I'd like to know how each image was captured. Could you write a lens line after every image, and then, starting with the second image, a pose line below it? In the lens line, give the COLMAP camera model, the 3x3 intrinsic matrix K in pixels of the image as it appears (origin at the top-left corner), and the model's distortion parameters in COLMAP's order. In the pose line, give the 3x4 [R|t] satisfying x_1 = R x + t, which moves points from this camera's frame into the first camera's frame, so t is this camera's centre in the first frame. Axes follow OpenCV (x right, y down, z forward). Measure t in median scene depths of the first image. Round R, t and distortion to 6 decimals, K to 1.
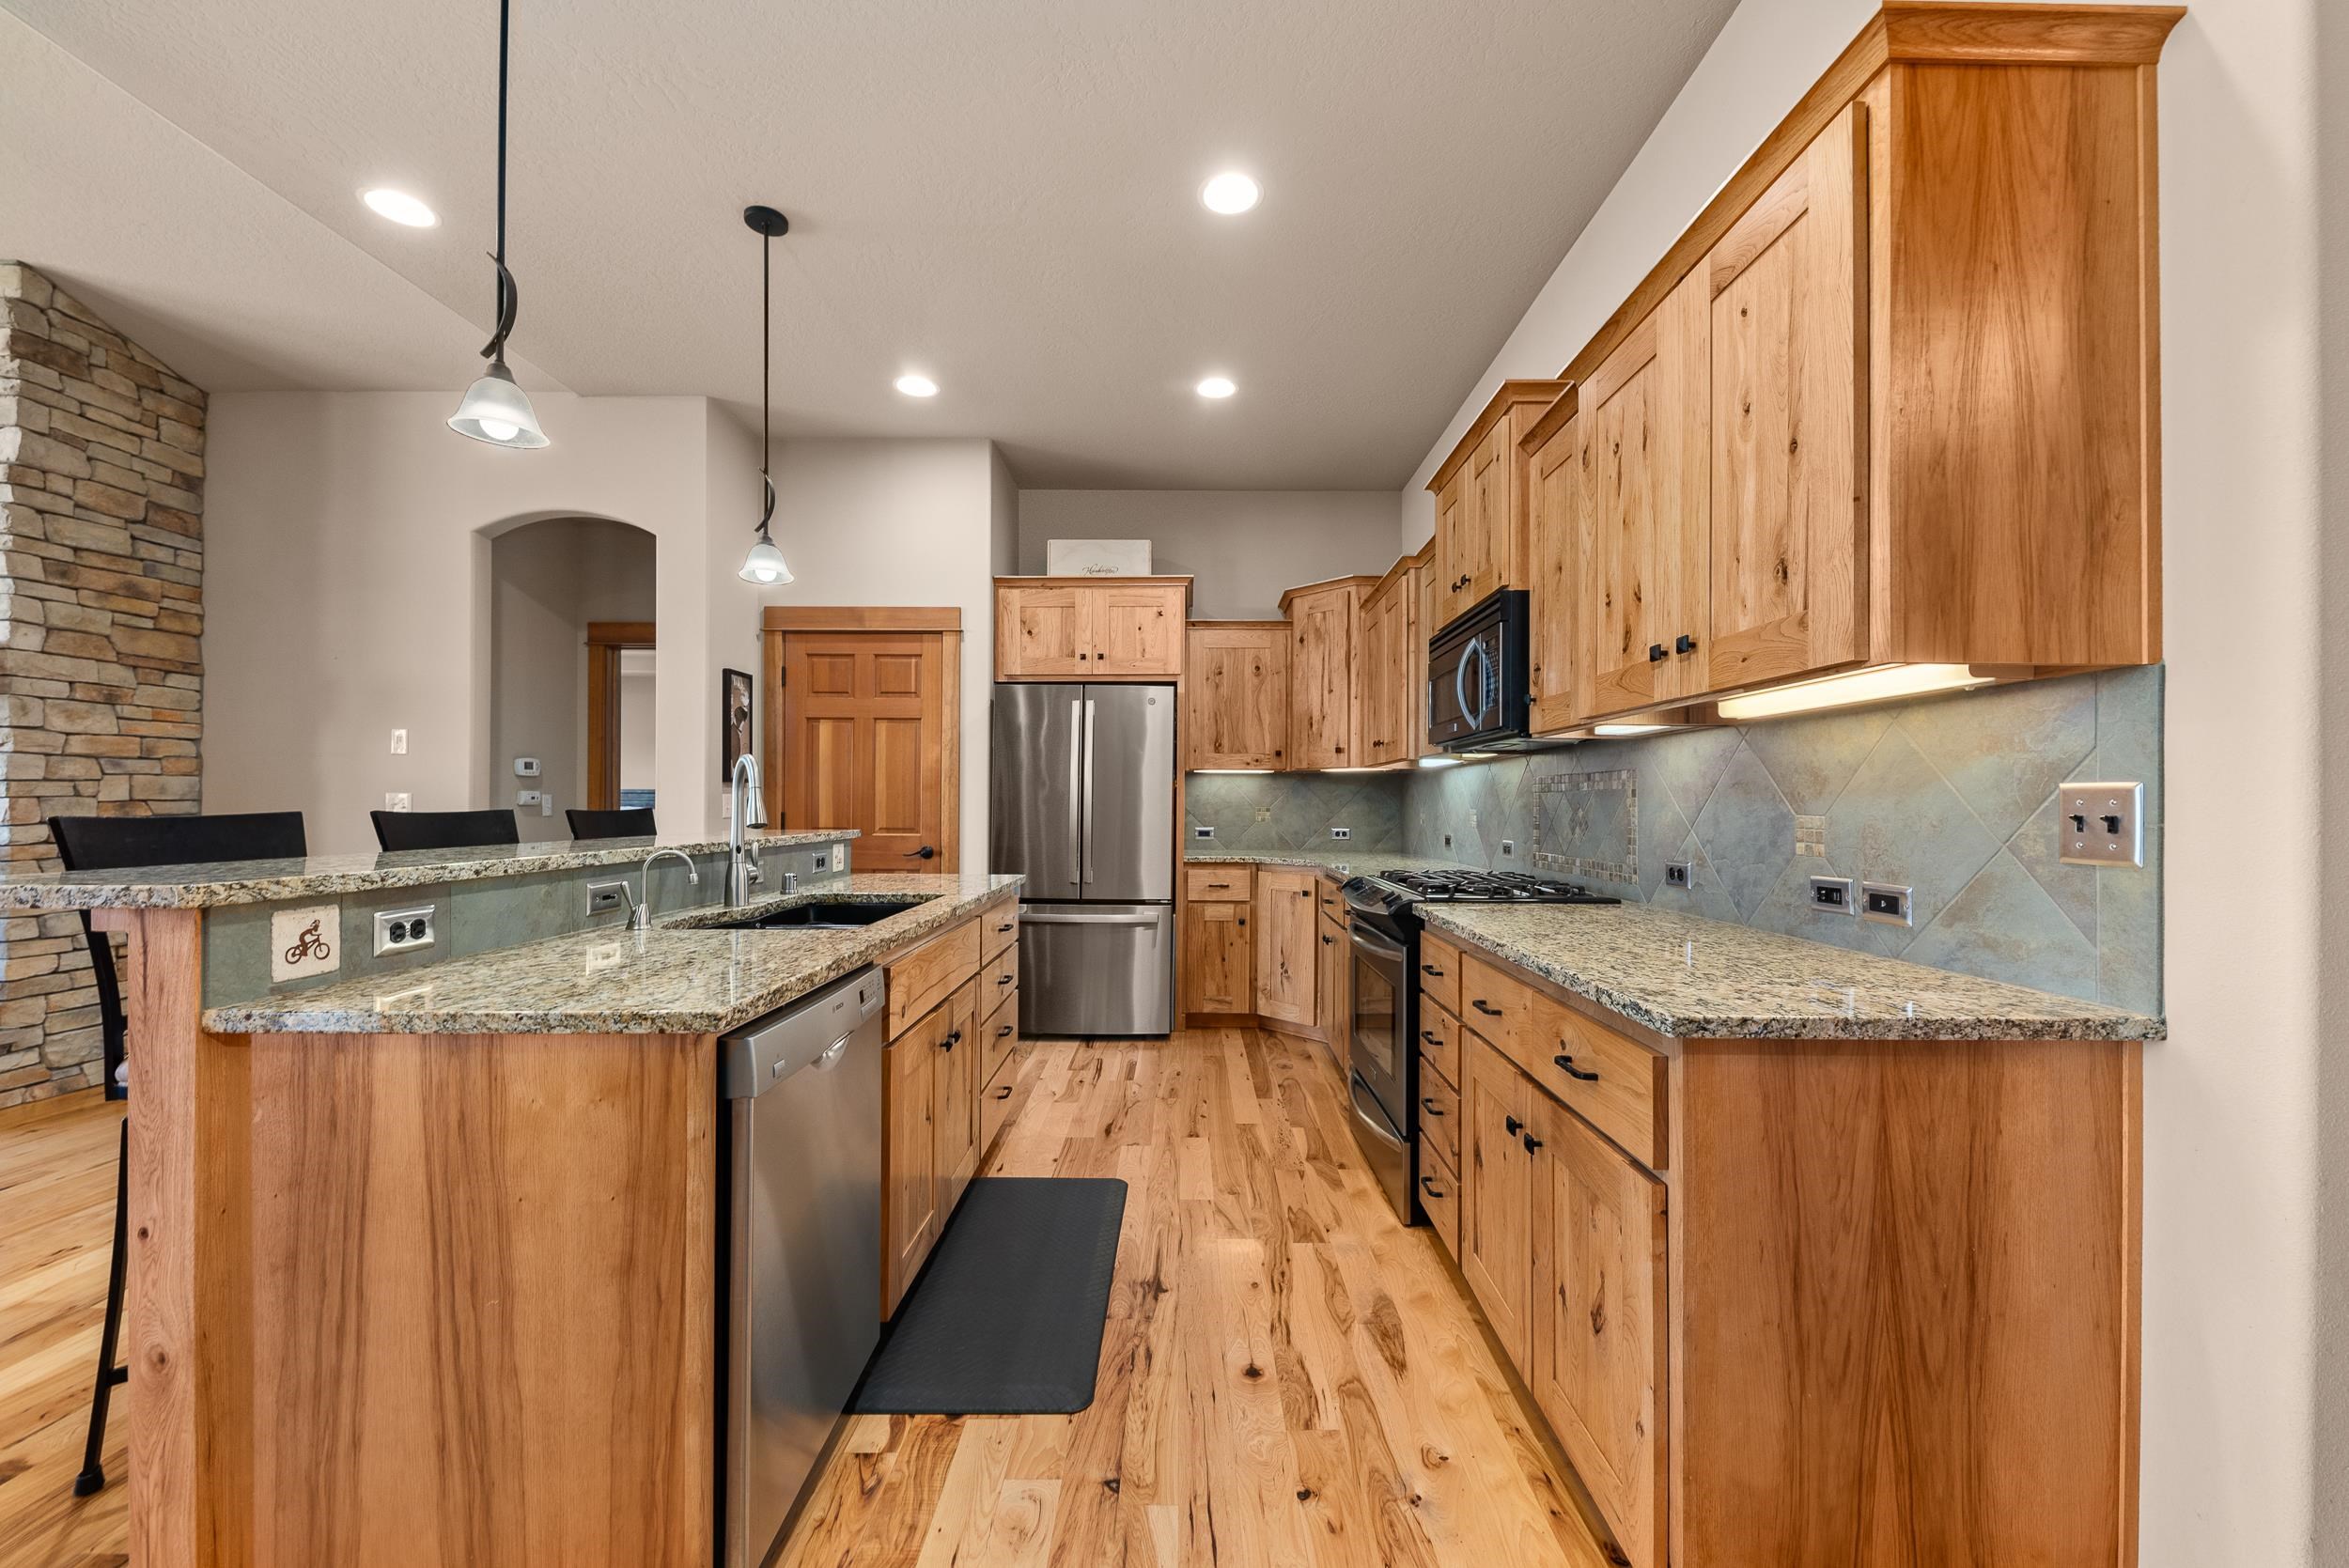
lens RADIAL K [[905.6, 0, 1199.0], [0, 905.6, 799.2], [0, 0, 1]] dist [0.010513, -0.004834]
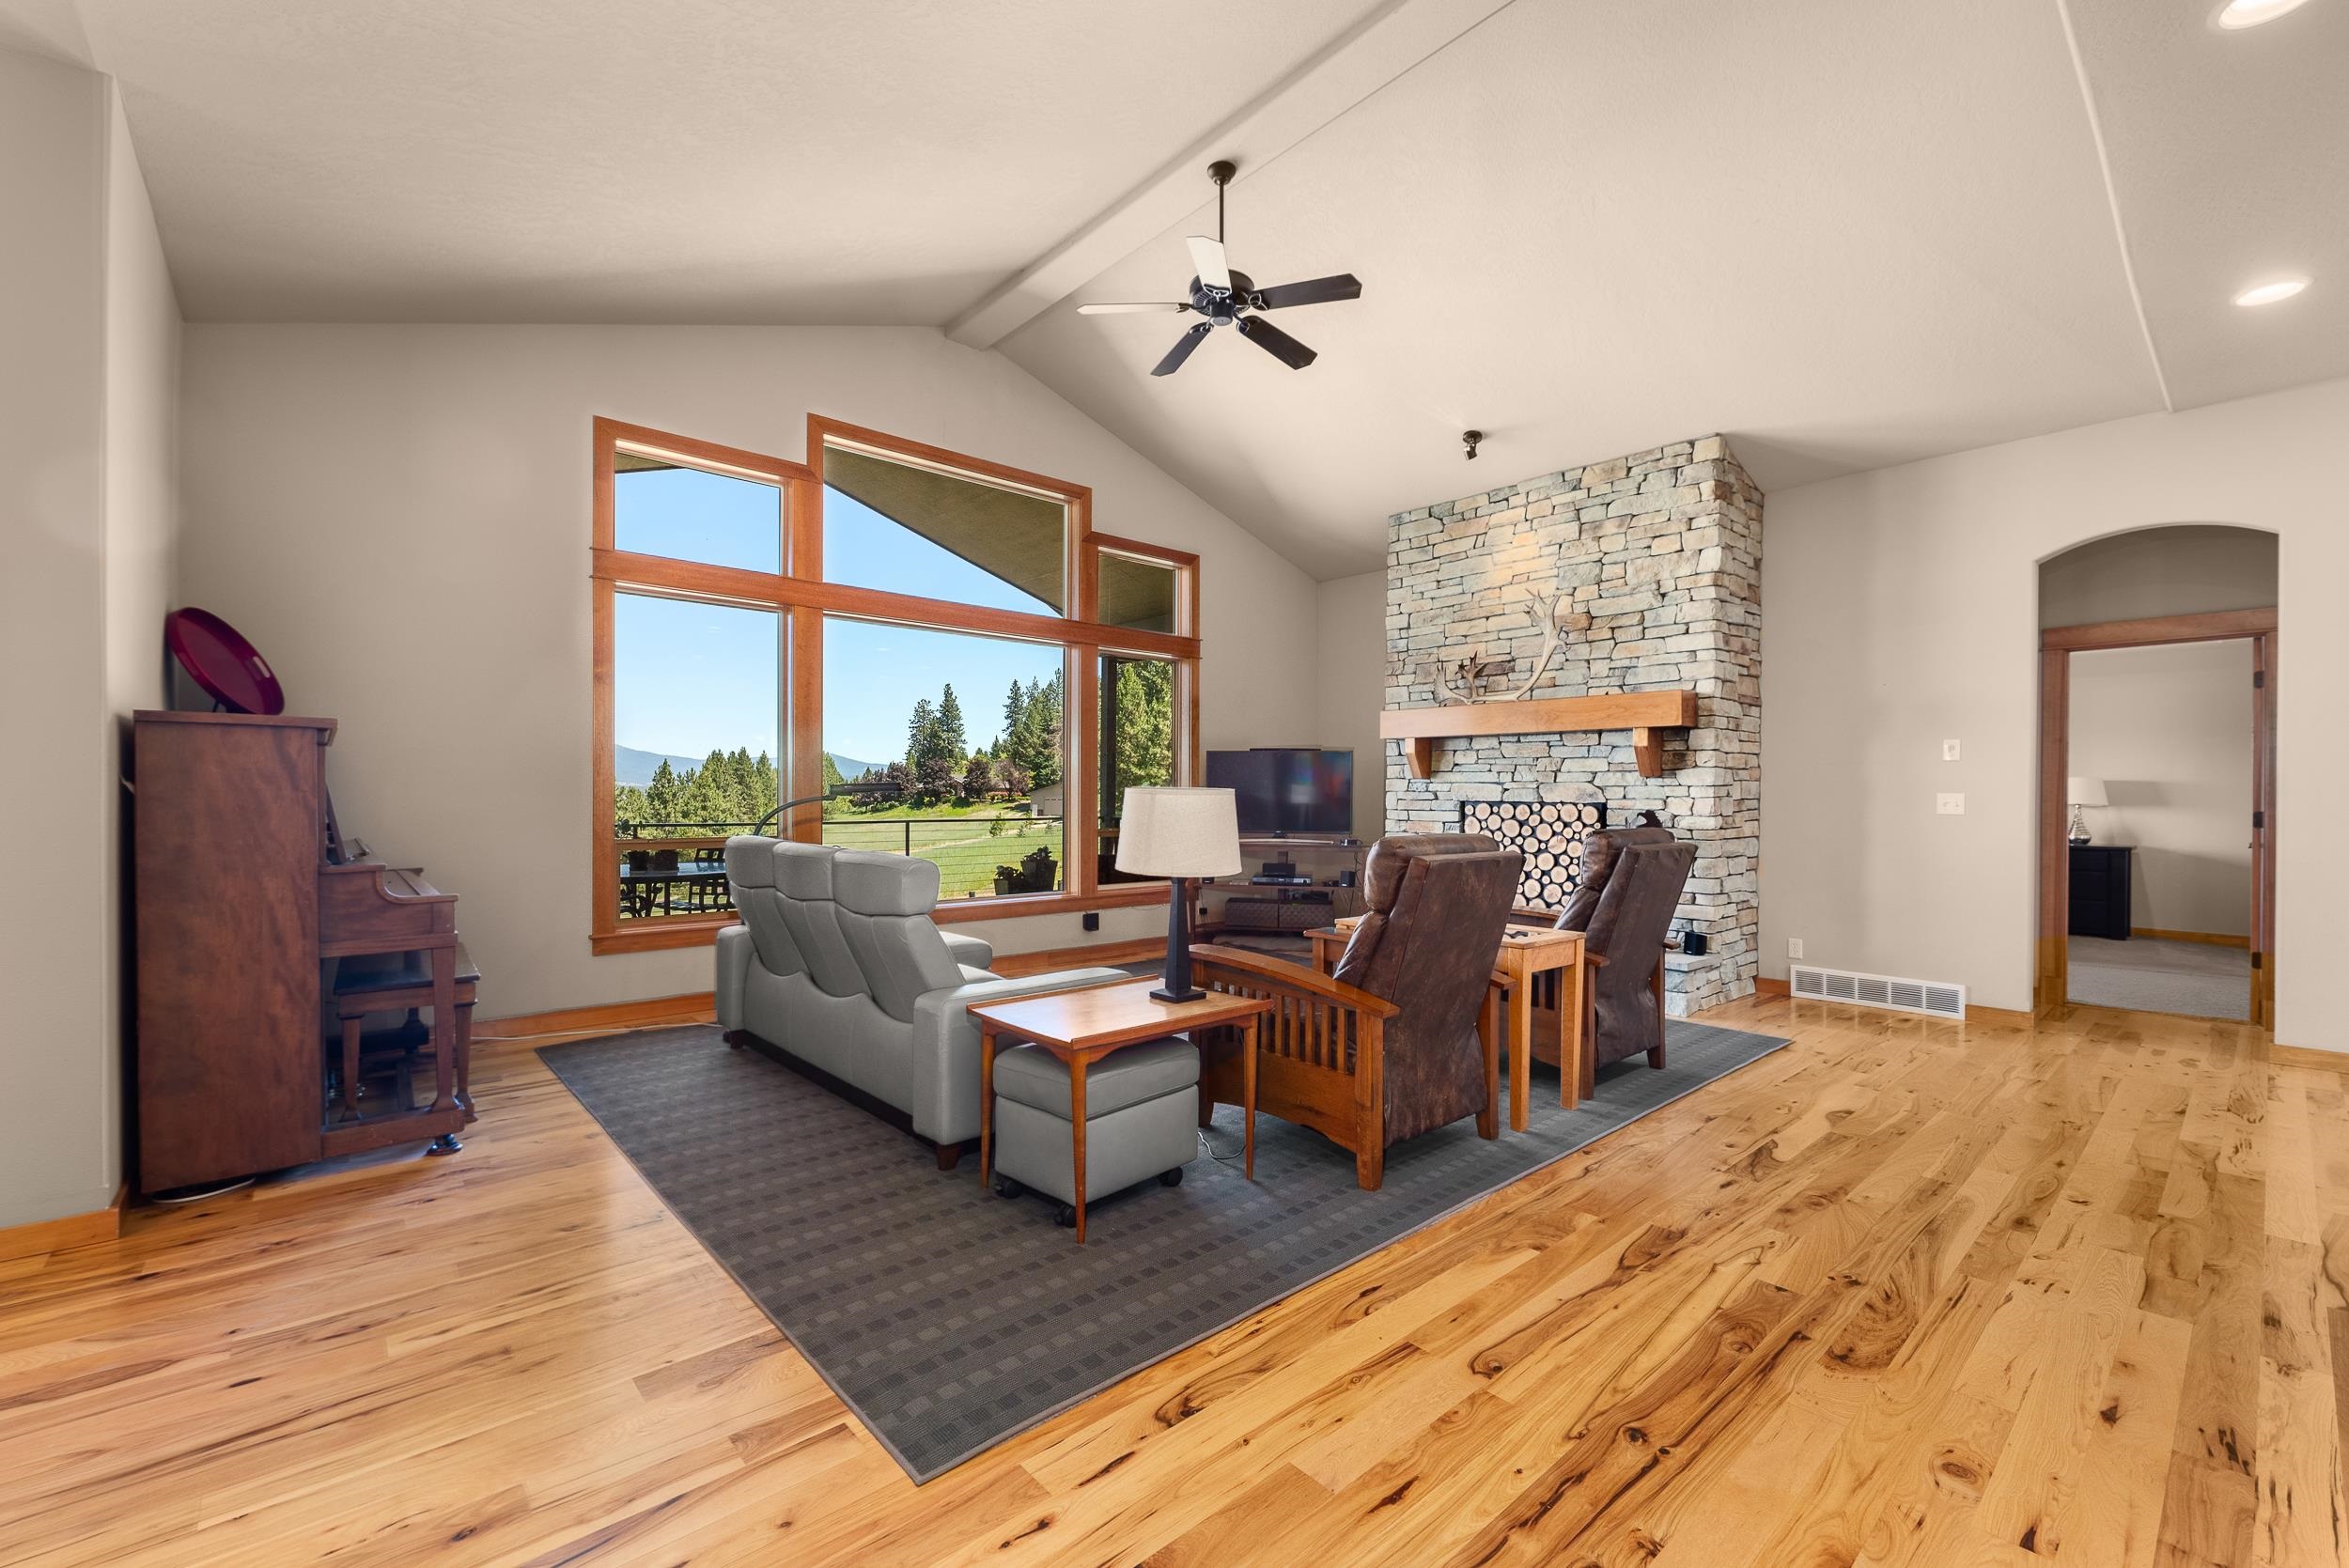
lens RADIAL K [[960.0, 0, 1161.8], [0, 960.0, 801.4], [0, 0, 1]] dist [0.007646, -0.000296]
pose [[0.653308, 0.004984, -0.757075, -0.644567], [0.001004, 0.999972, 0.007450, -0.007516], [0.757091, -0.005627, 0.653285, -0.650008]]
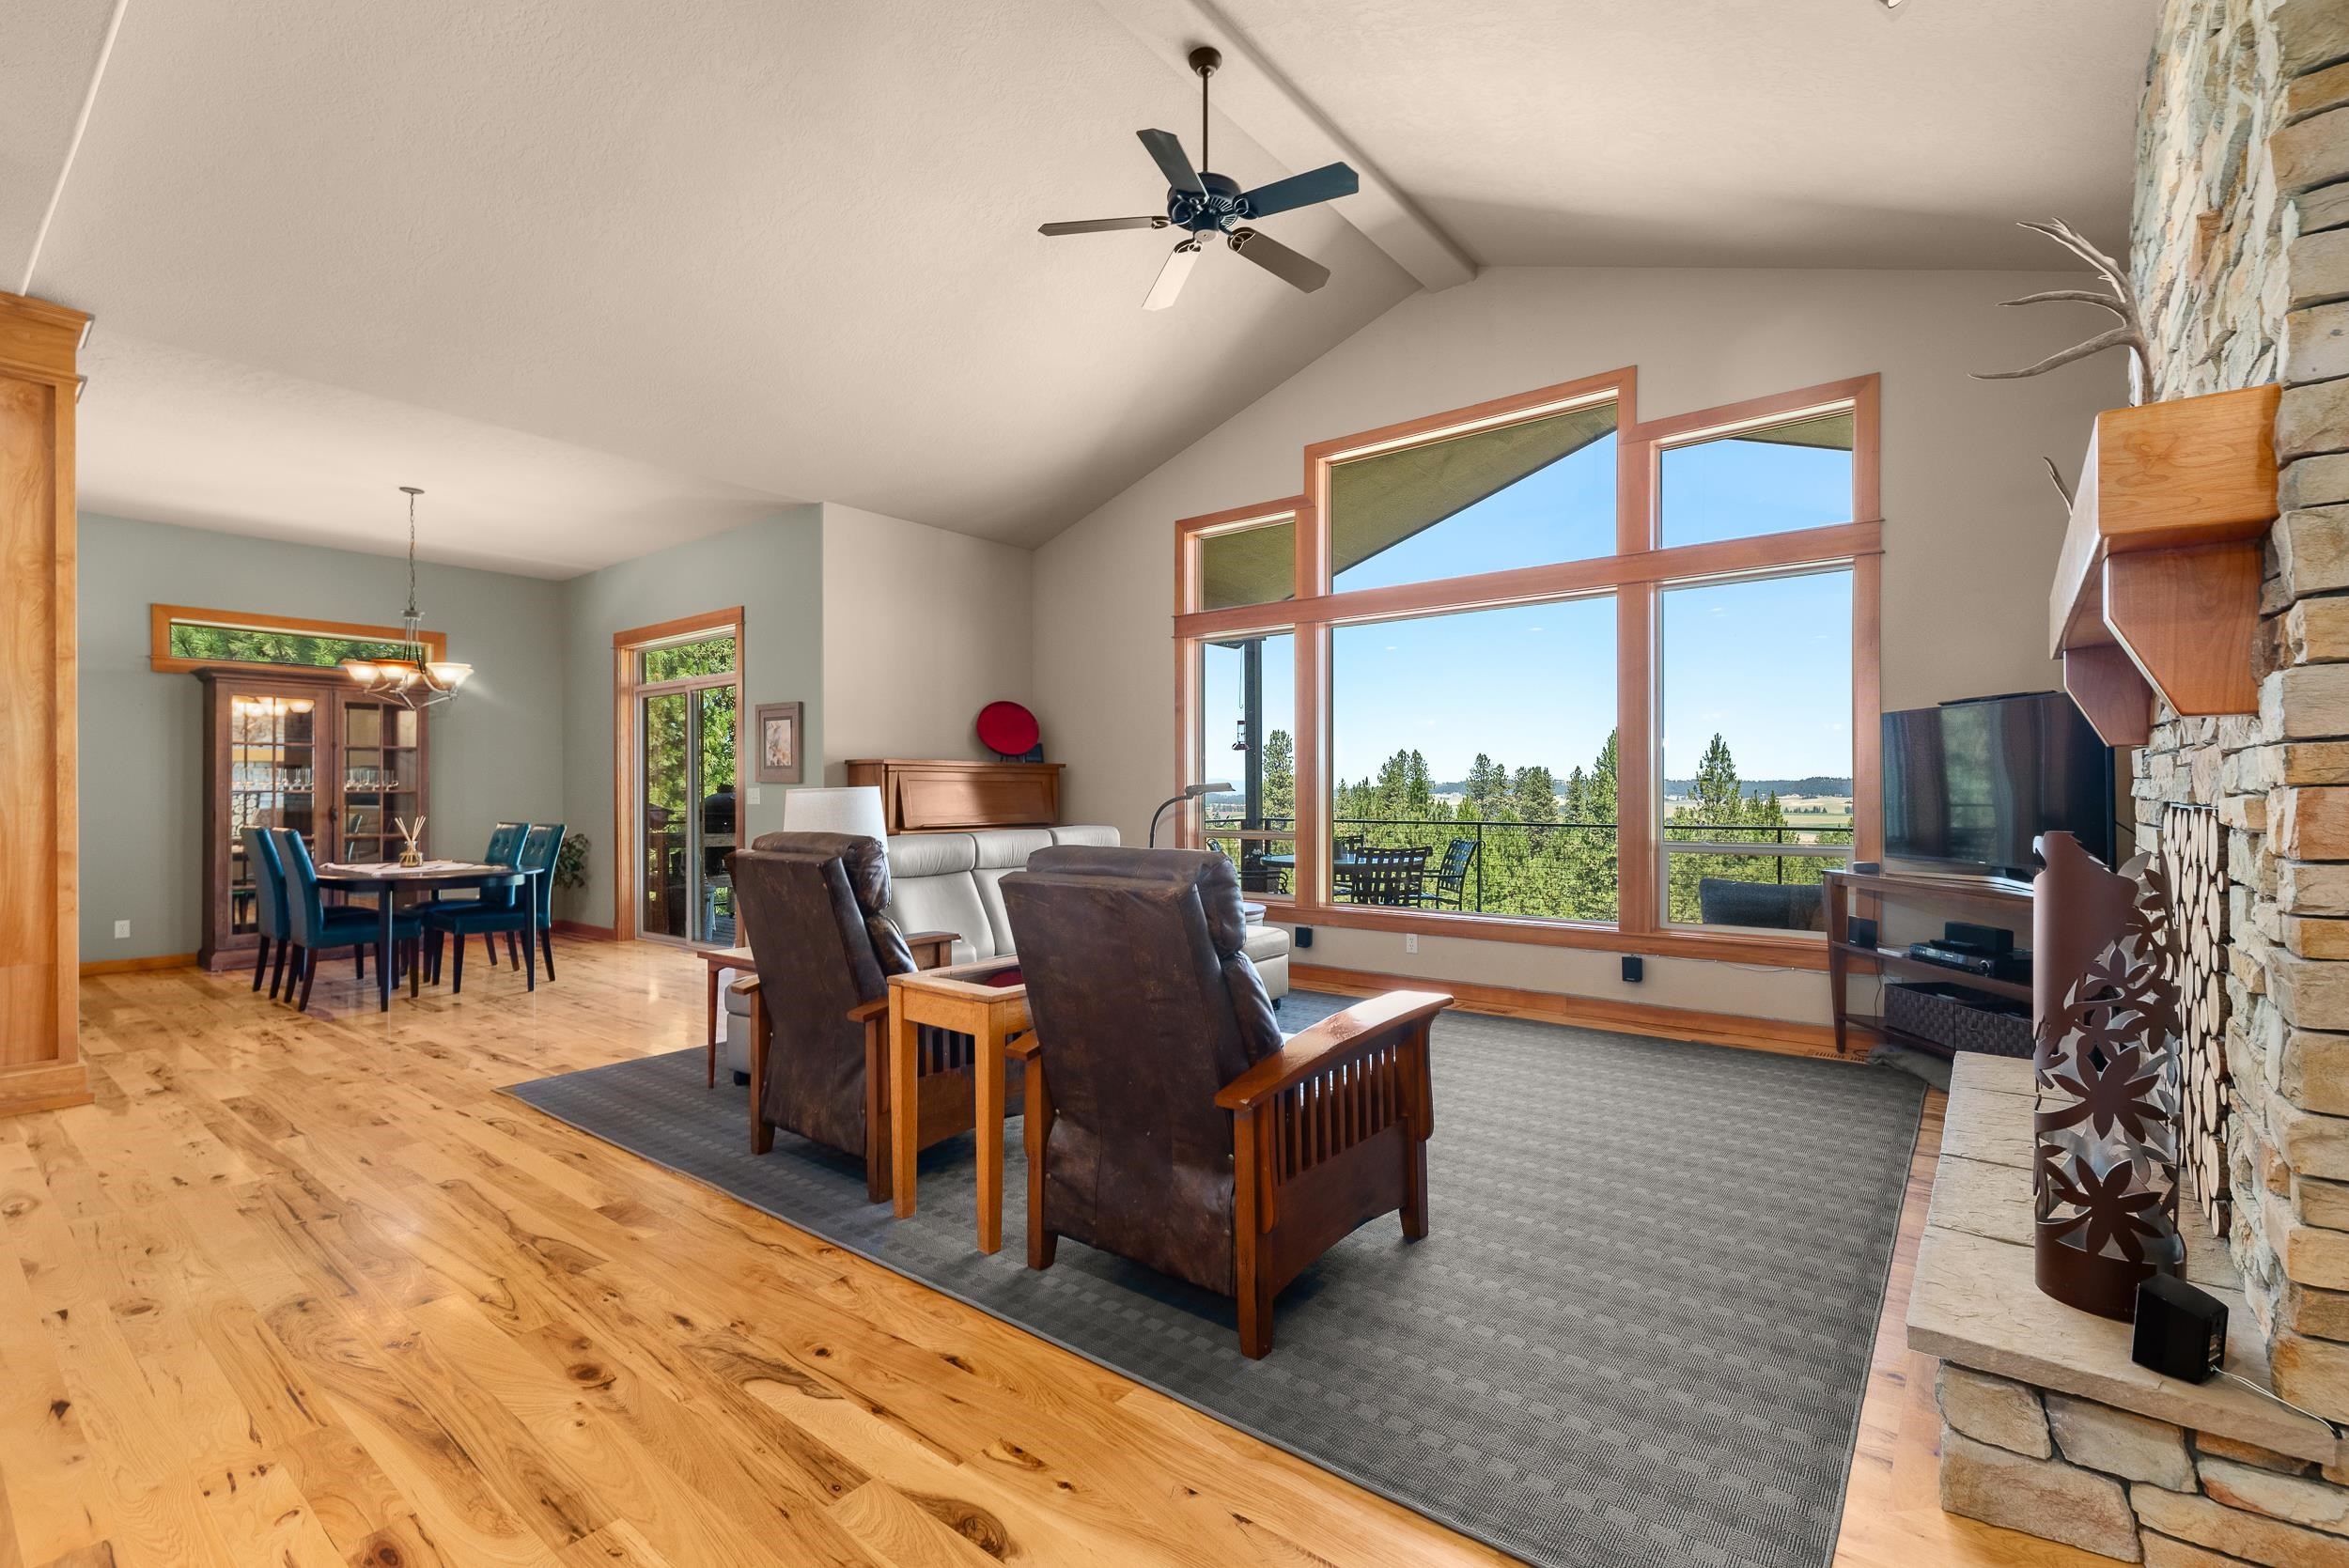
lens RADIAL K [[1075.6, 0, 1247.5], [0, 1075.6, 765.4], [0, 0, 1]] dist [0.013293, -0.001038]
pose [[-0.609031, -0.021165, -0.792864, -0.620806], [-0.000655, 0.999657, -0.026181, -0.005250], [0.793146, -0.015426, -0.608836, 0.877650]]
